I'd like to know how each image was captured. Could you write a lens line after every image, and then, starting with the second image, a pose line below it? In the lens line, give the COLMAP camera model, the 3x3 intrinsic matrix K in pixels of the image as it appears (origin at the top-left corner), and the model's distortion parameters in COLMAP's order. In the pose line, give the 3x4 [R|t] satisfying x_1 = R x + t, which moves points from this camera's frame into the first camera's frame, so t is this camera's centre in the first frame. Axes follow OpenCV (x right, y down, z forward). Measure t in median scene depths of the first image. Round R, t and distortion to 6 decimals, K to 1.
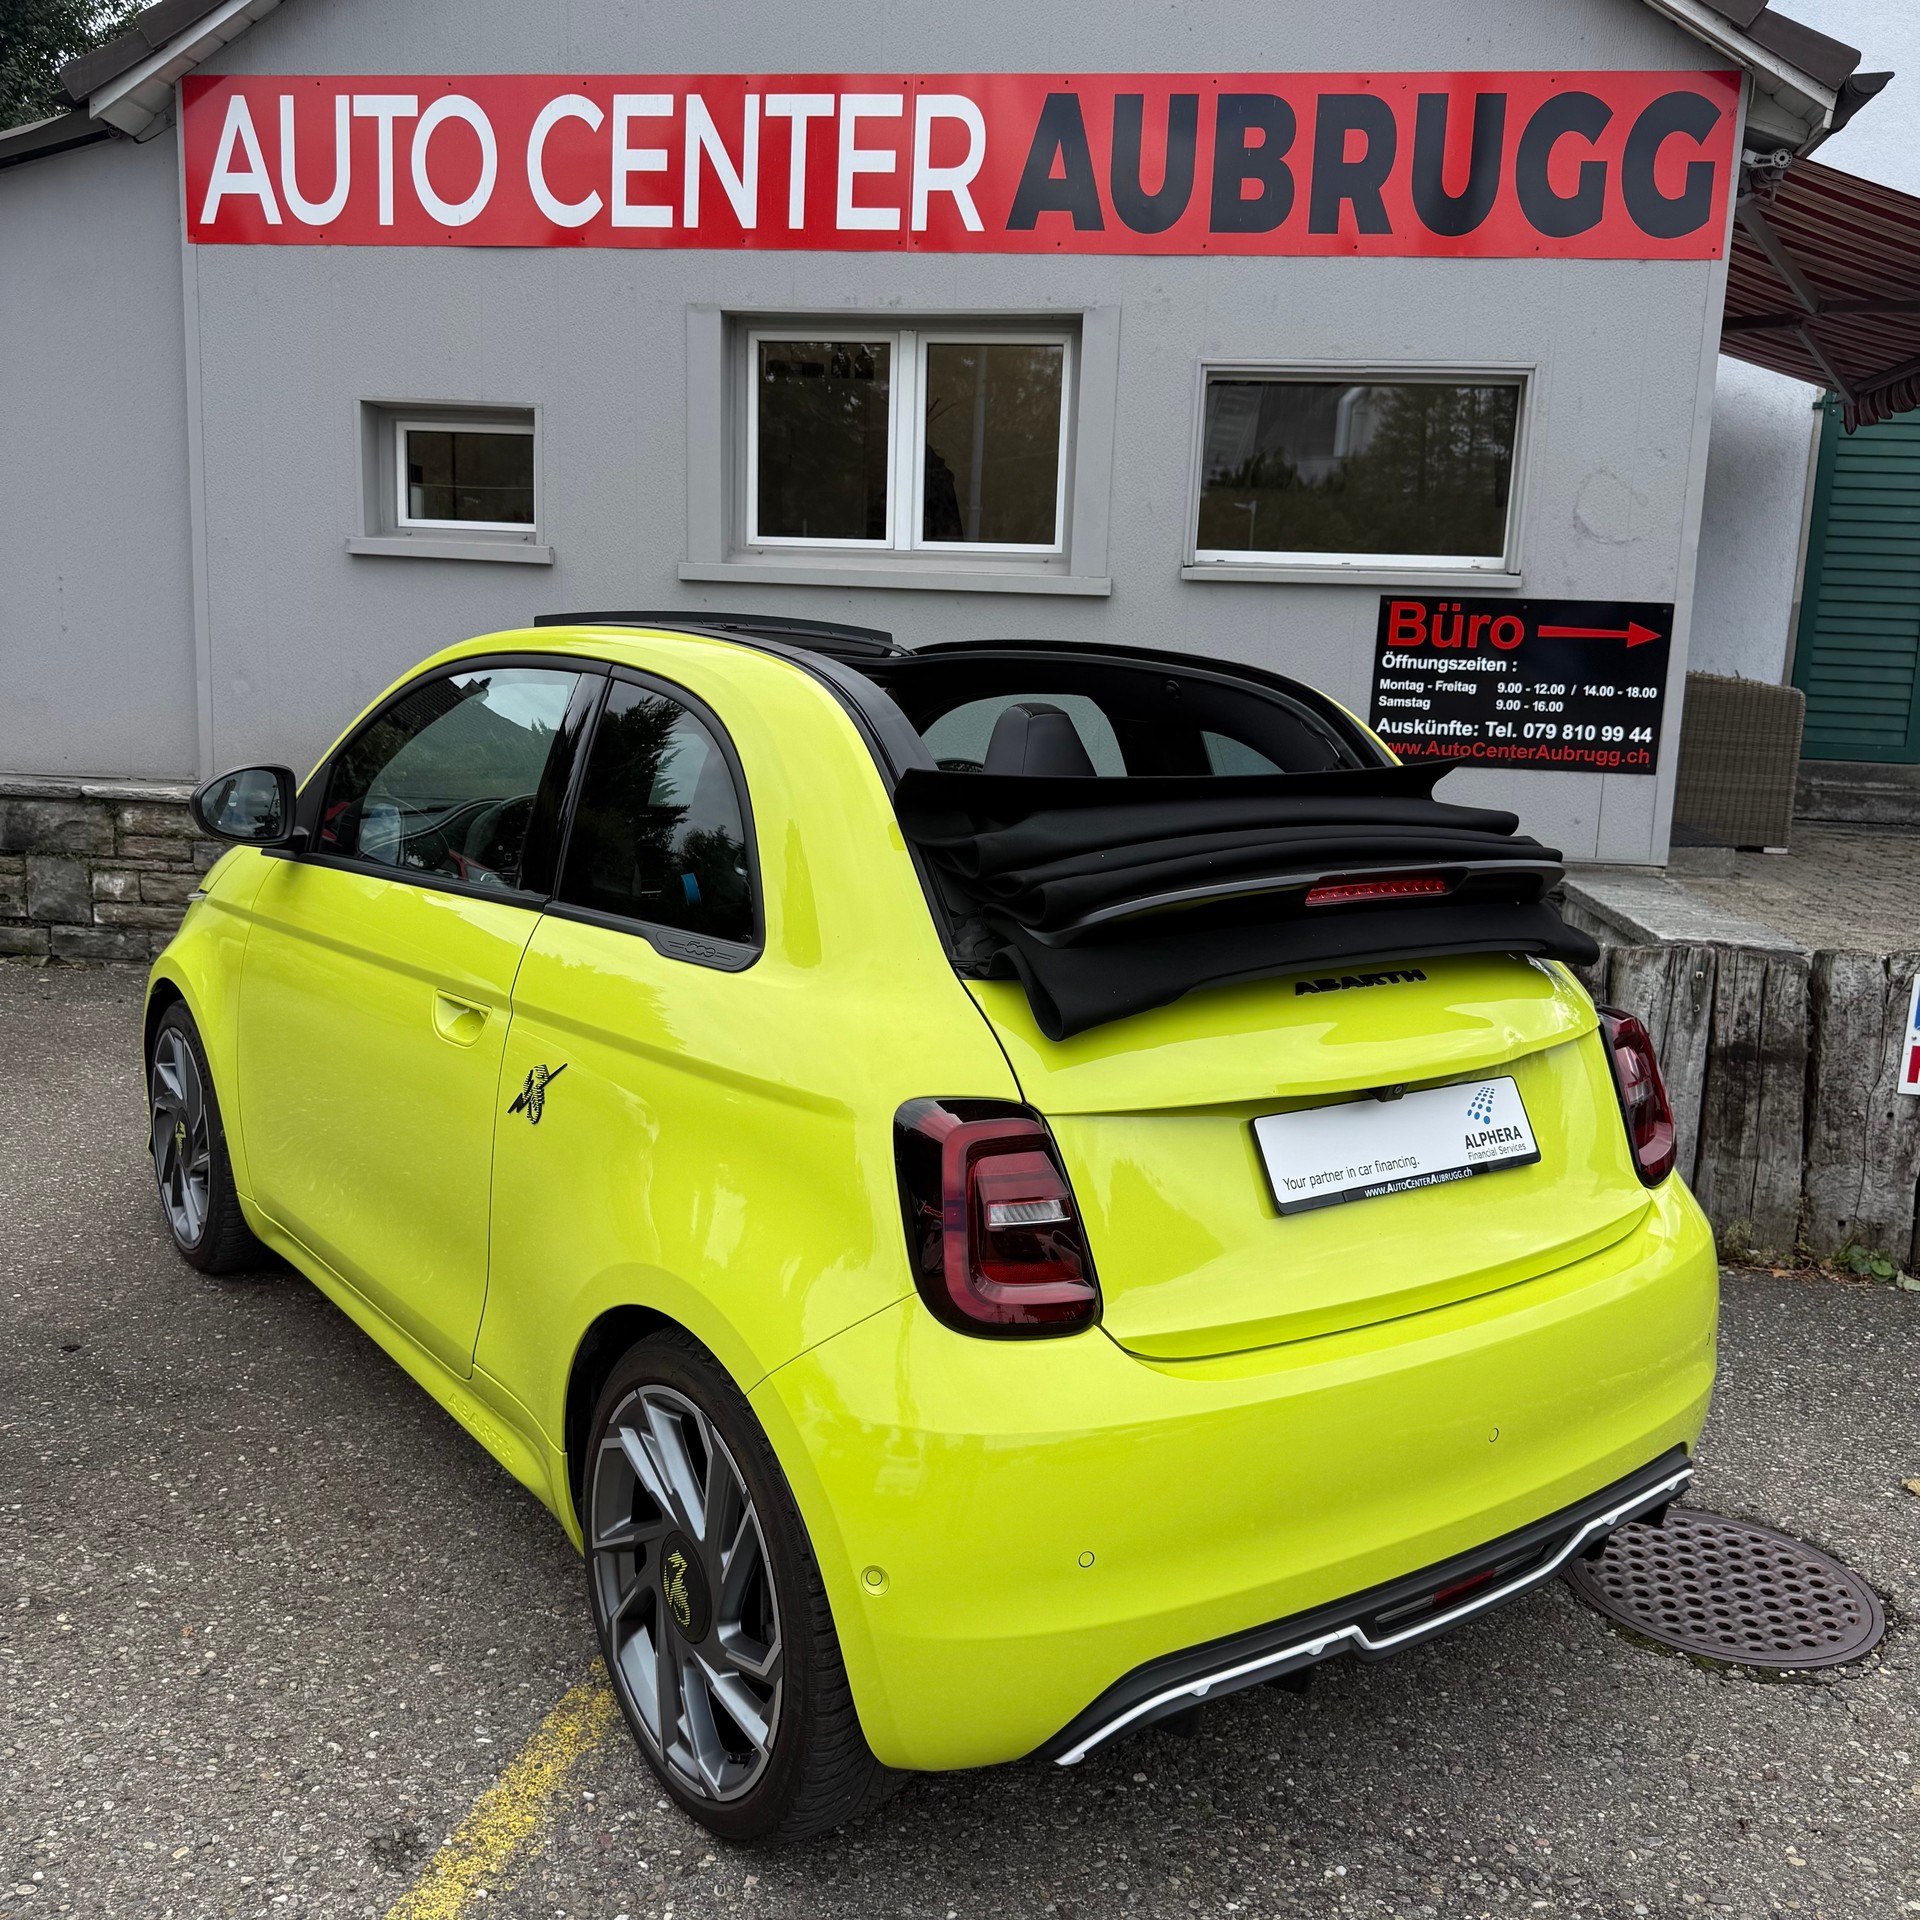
lens RADIAL K [[1832.9, 0, 954.0], [0, 1832.9, 974.4], [0, 0, 1]] dist [0.020199, -0.033583]
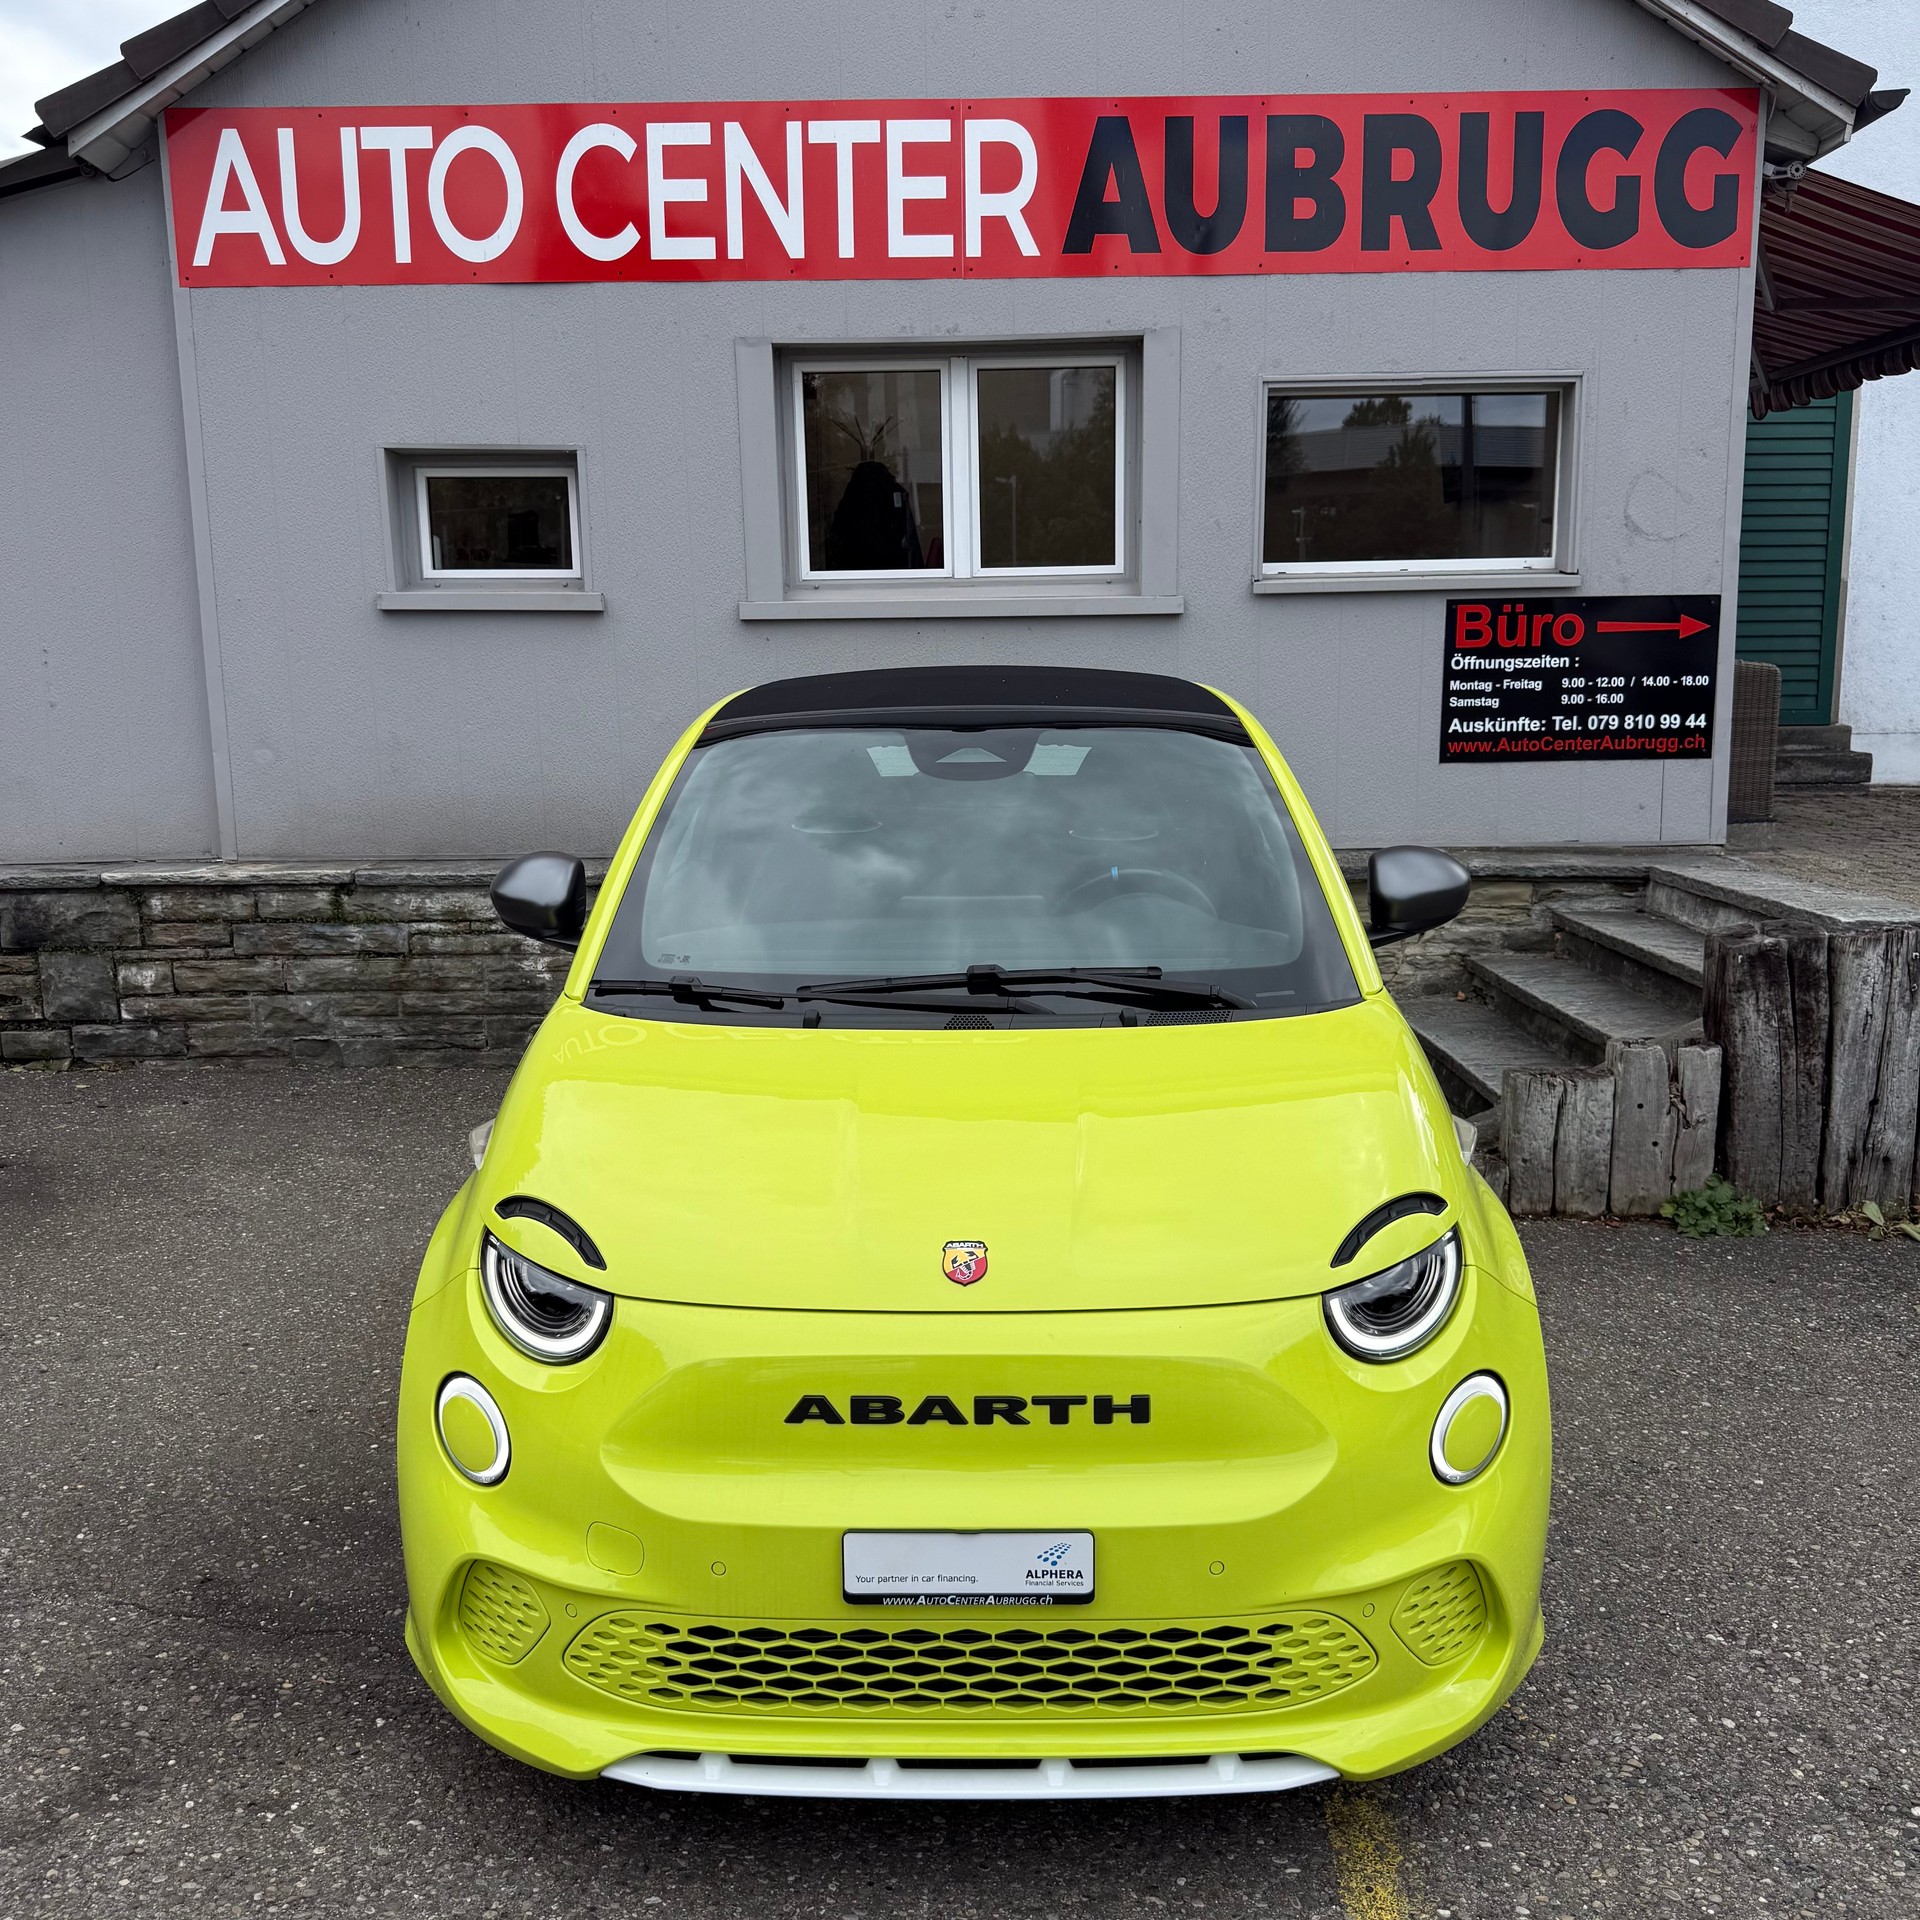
lens RADIAL K [[1836.1, 0, 953.2], [0, 1836.1, 964.9], [0, 0, 1]] dist [0.010168, -0.015936]
pose [[0.987045, -0.078492, 0.139935, -0.198596], [0.078578, 0.996896, 0.004916, -0.029651], [-0.139887, 0.006144, 0.990148, 0.022377]]
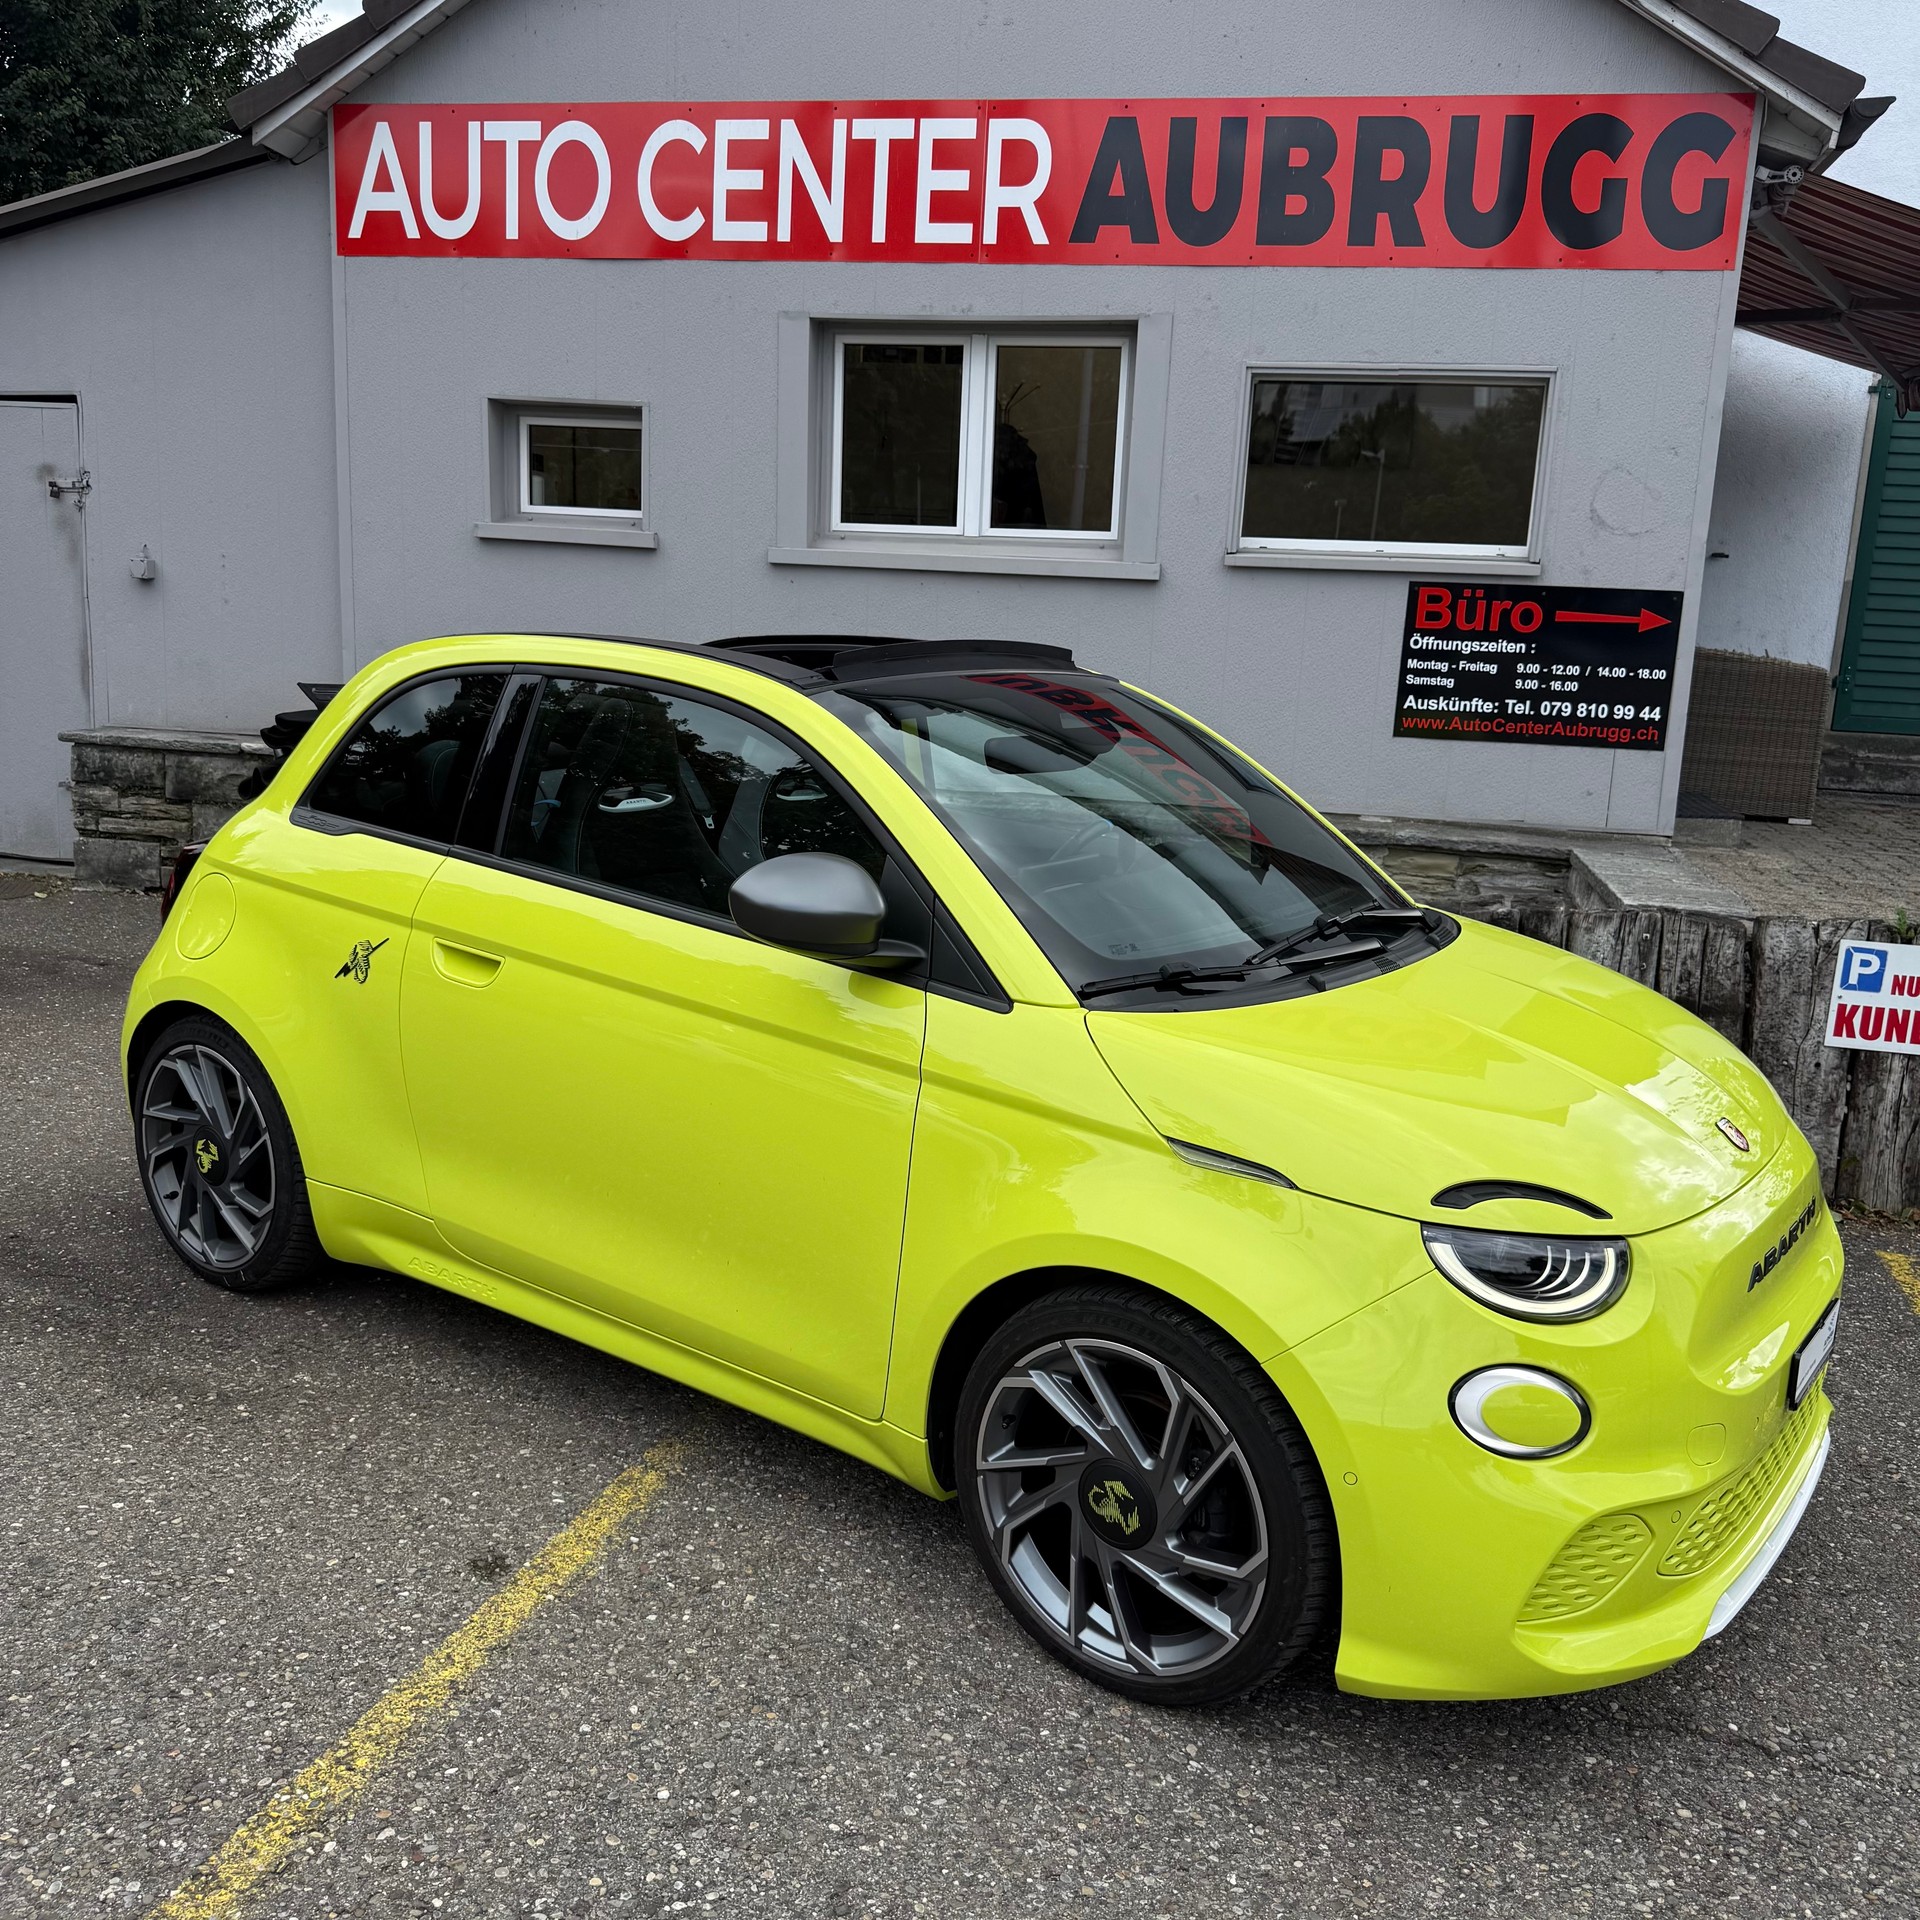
lens RADIAL K [[1832.4, 0, 947.7], [0, 1832.4, 973.6], [0, 0, 1]] dist [0.018847, -0.031185]
pose [[0.997546, 0.019929, -0.067123, 0.037945], [-0.018148, 0.999469, 0.027046, 0.000211], [0.067627, -0.025762, 0.997378, -0.102923]]
